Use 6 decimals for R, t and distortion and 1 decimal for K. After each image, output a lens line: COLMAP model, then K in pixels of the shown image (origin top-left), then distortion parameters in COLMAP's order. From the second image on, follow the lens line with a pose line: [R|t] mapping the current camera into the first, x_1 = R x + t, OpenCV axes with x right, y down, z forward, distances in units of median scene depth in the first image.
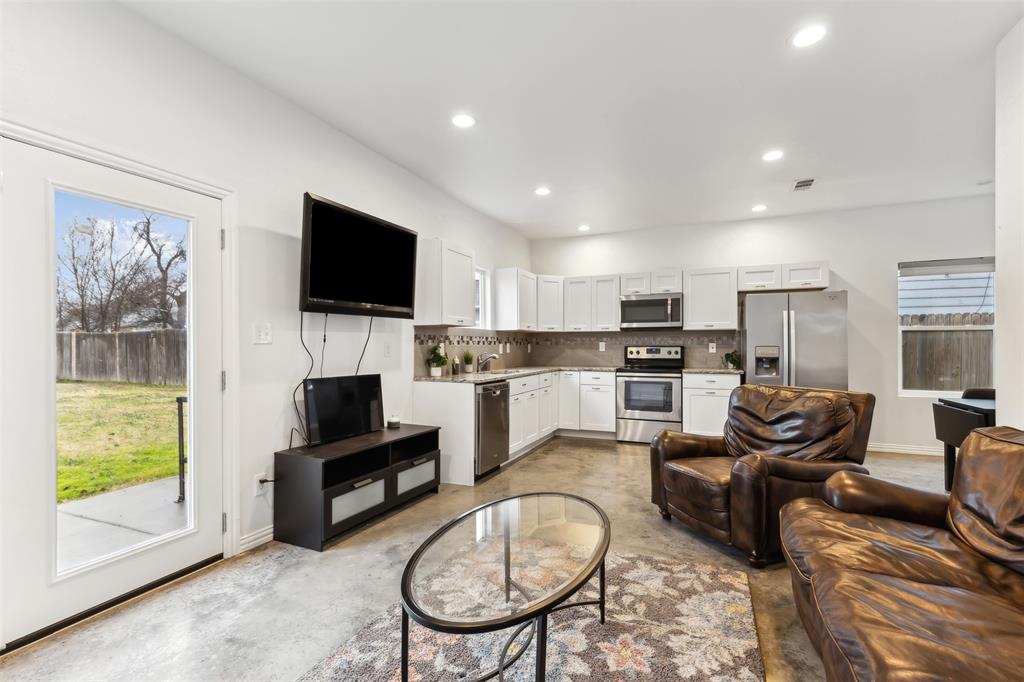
lens RADIAL K [[469.2, 0, 509.0], [0, 469.2, 343.8], [0, 0, 1]] dist [0.013626, -0.001403]
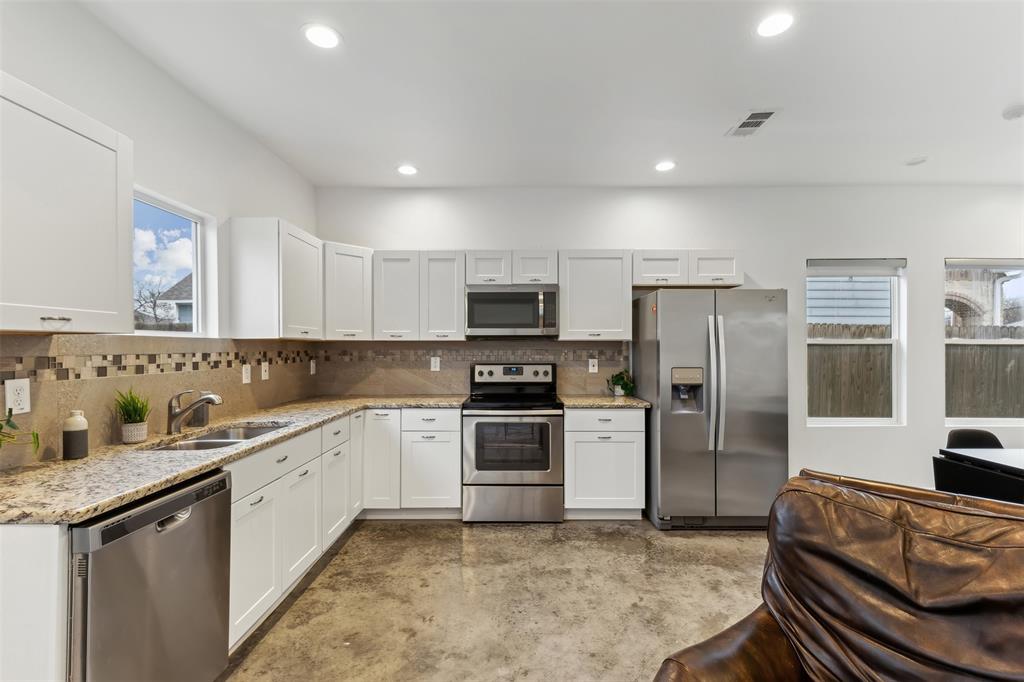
lens RADIAL K [[469.2, 0, 514.0], [0, 469.2, 344.7], [0, 0, 1]] dist [0.013626, -0.001403]
pose [[0.918717, 0.002234, 0.394910, 0.051971], [-0.002106, 0.999997, -0.000757, -0.023480], [-0.394911, -0.000136, 0.918719, 0.430961]]
